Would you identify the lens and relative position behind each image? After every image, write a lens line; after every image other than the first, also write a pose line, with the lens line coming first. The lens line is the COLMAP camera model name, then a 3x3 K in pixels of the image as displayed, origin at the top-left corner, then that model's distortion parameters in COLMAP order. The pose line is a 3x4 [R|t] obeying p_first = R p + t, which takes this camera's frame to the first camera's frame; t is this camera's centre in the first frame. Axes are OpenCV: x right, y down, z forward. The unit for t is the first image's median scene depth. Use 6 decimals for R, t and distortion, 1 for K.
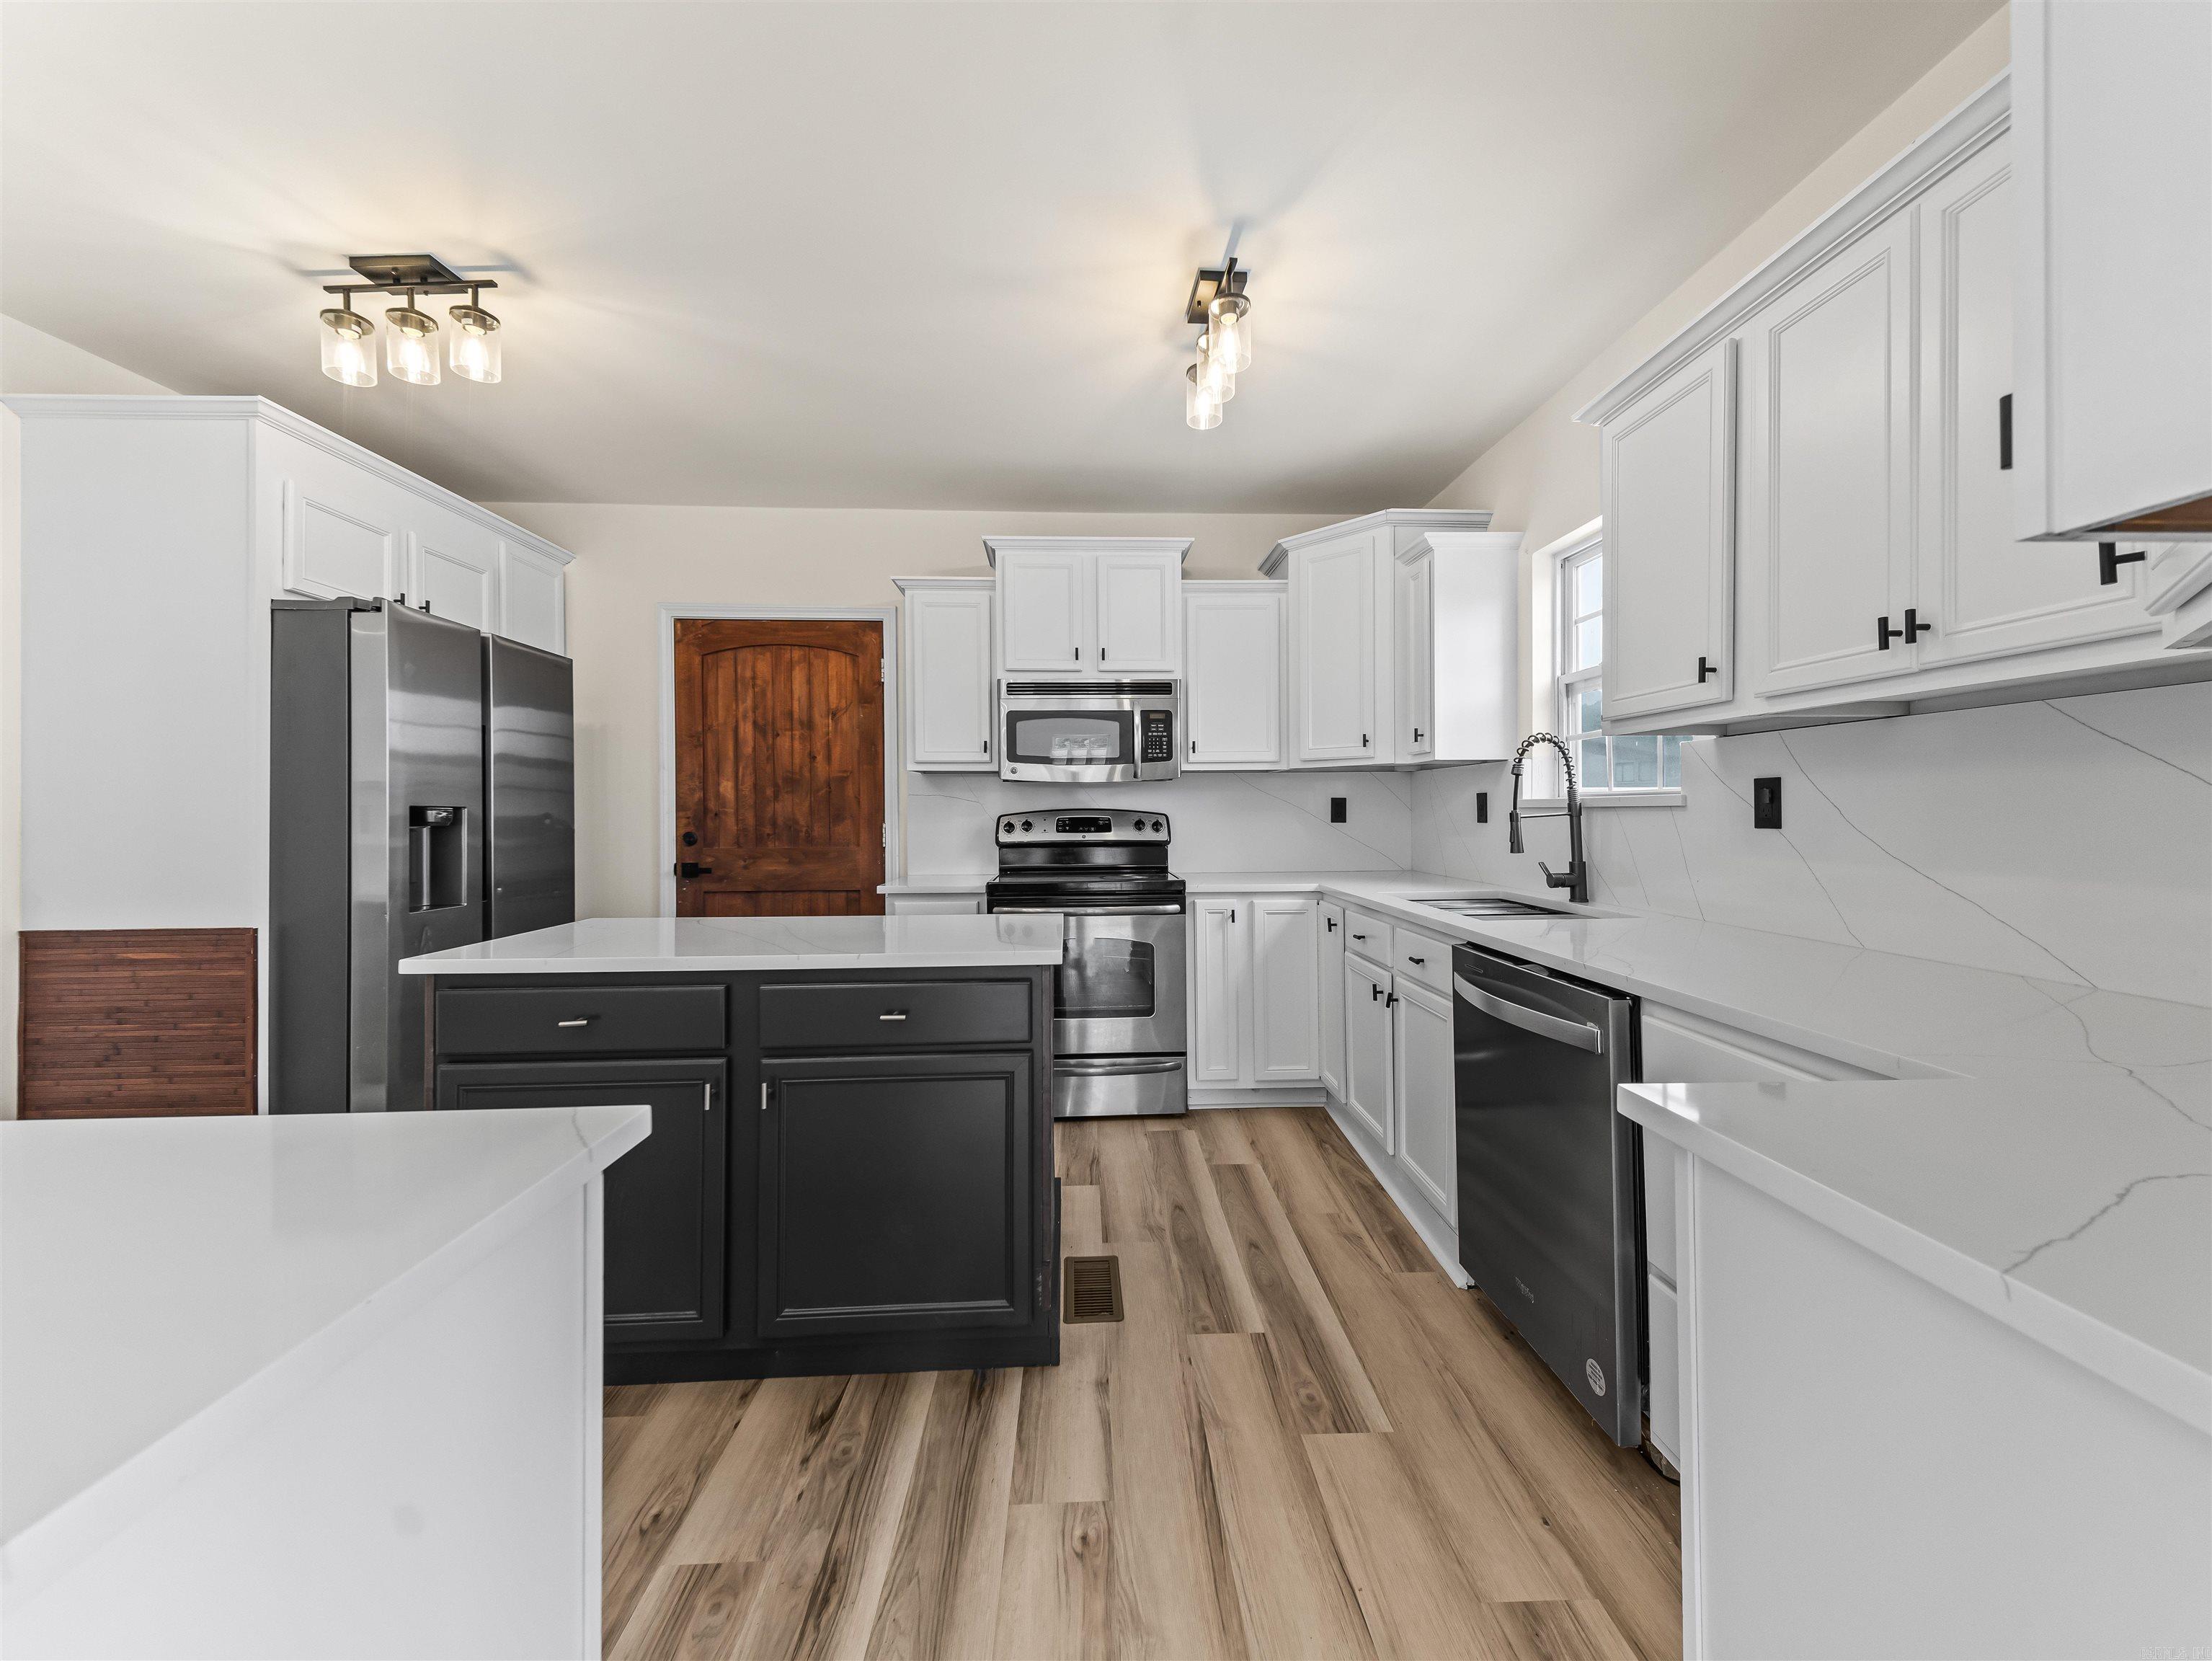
lens RADIAL K [[860.6, 0, 1103.4], [0, 860.6, 813.1], [0, 0, 1]] dist [0.017385, -0.006195]
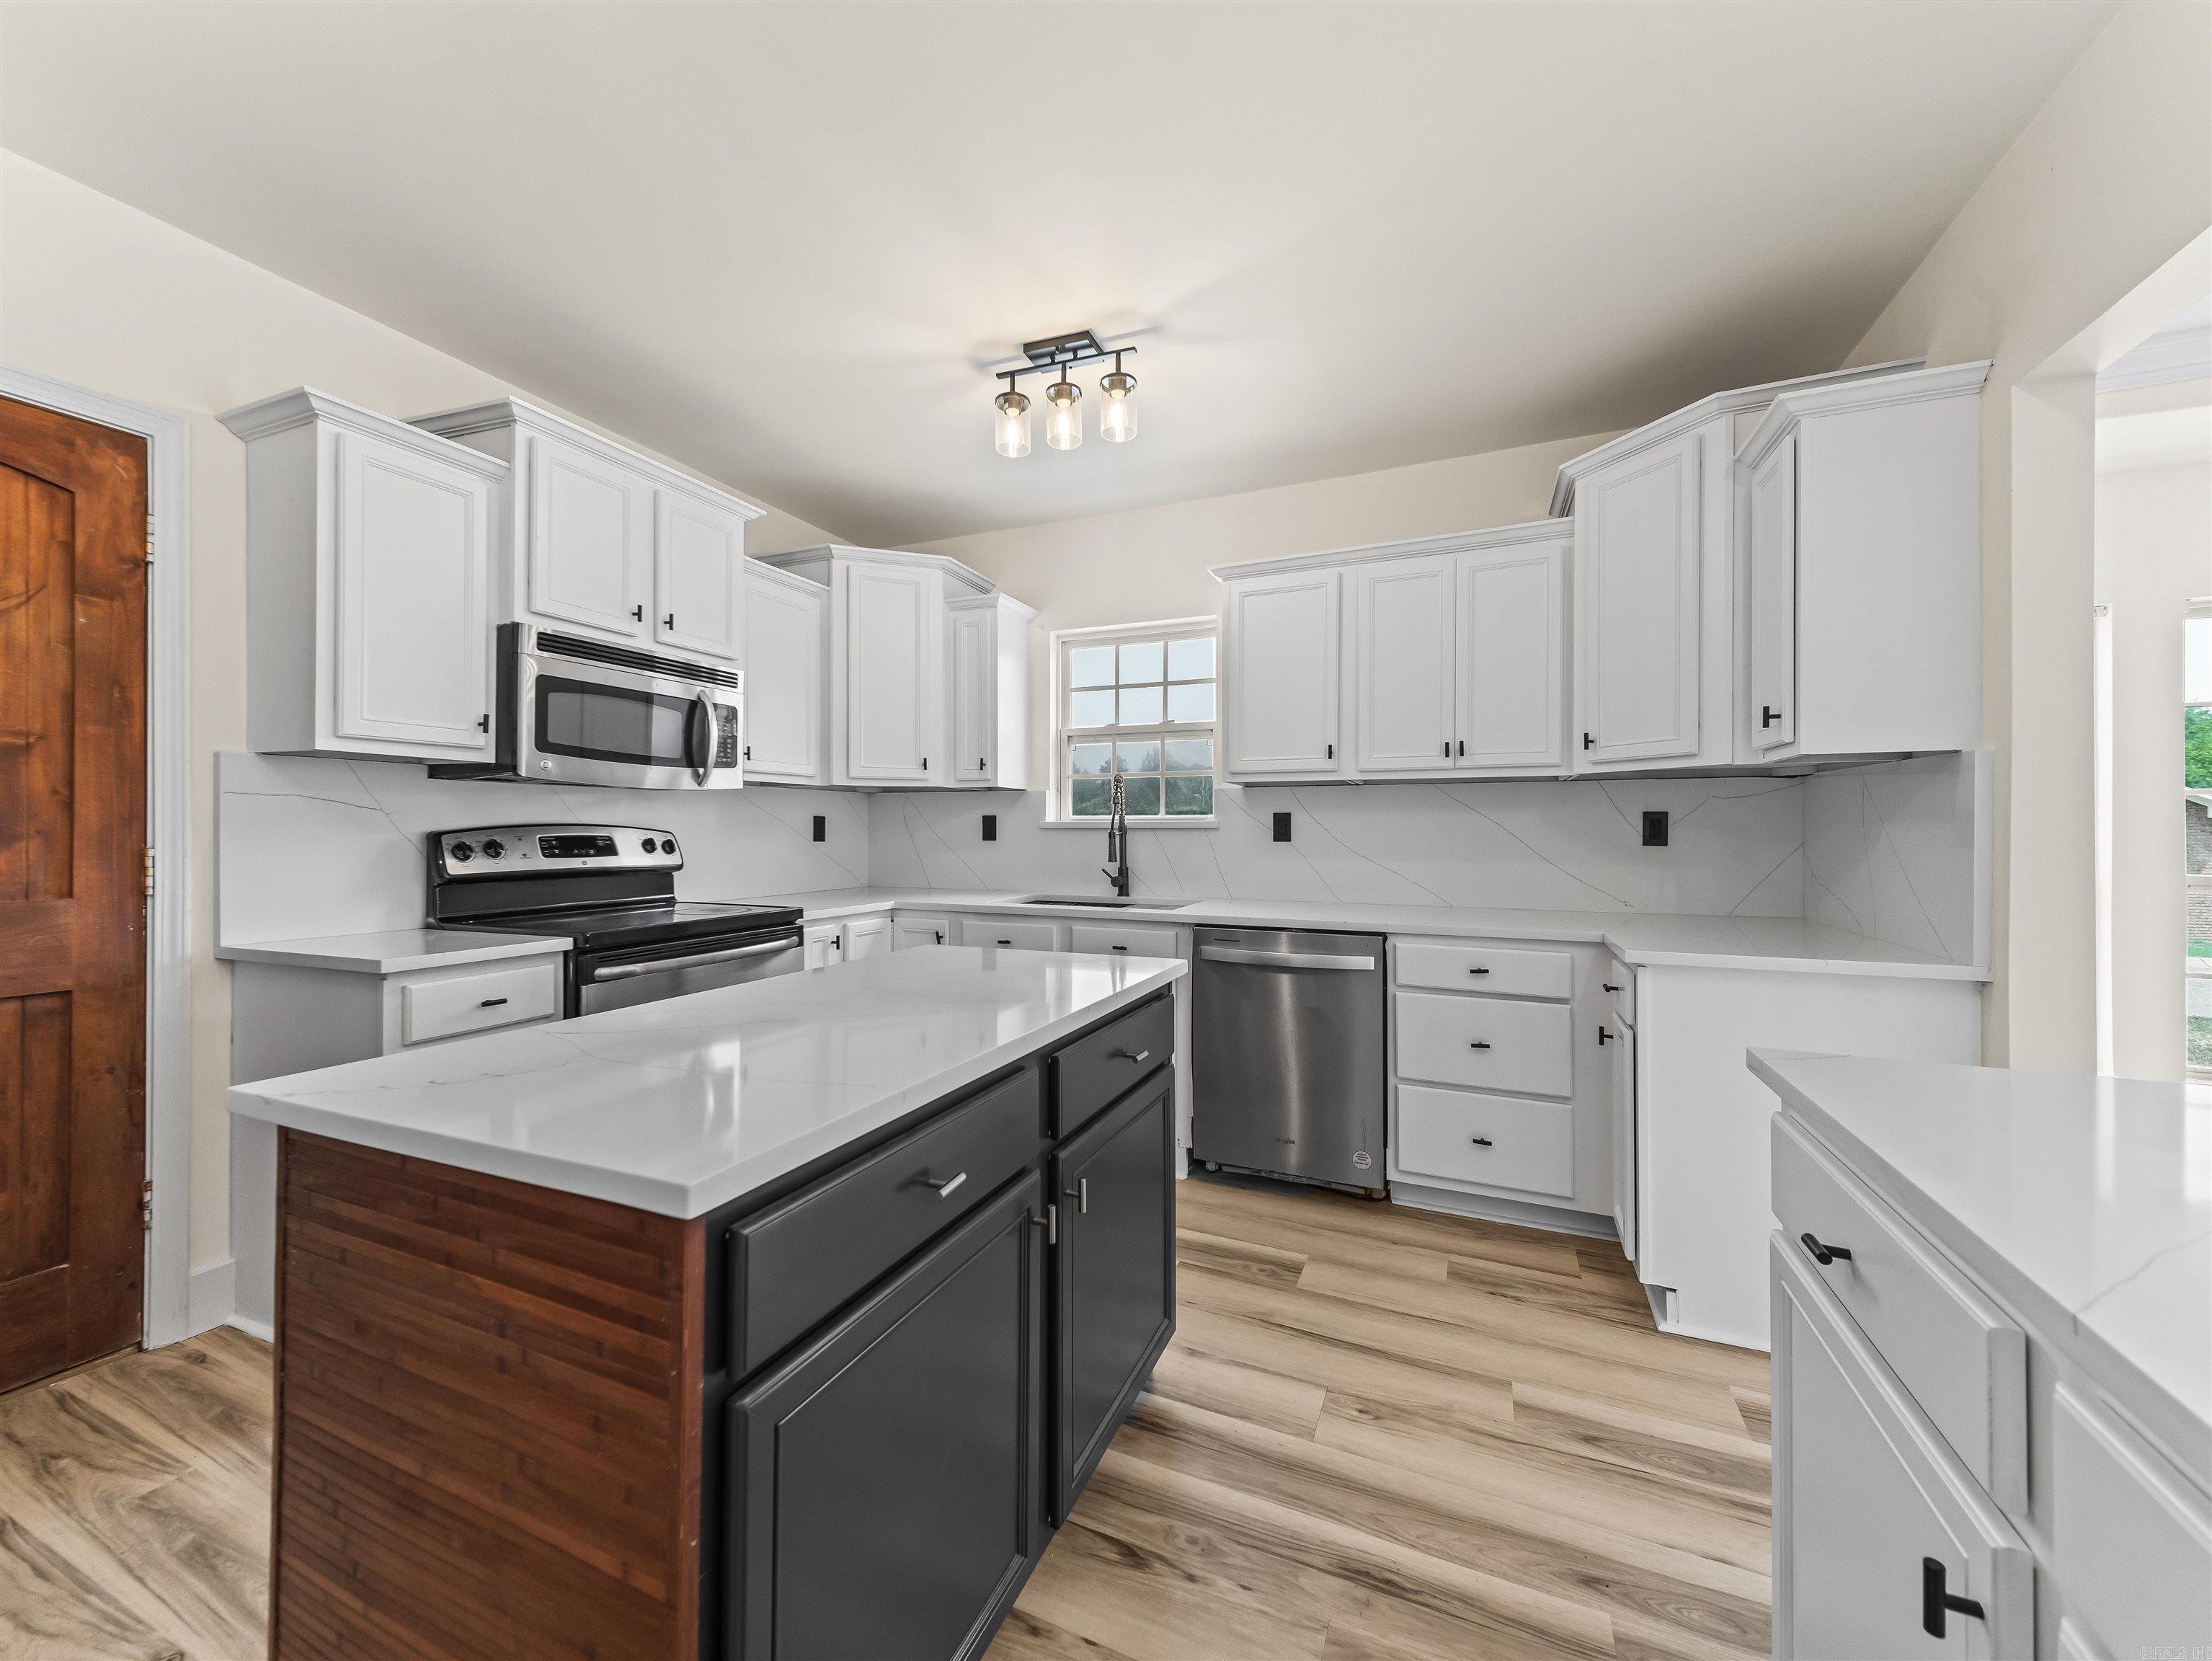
lens RADIAL K [[860.6, 0, 1104.5], [0, 860.6, 830.0], [0, 0, 1]] dist [0.017385, -0.006195]
pose [[0.430421, 0.008904, 0.902584, -0.646811], [-0.003443, 0.999960, -0.008222, 0.006198], [-0.902622, 0.000431, 0.430435, 0.392318]]
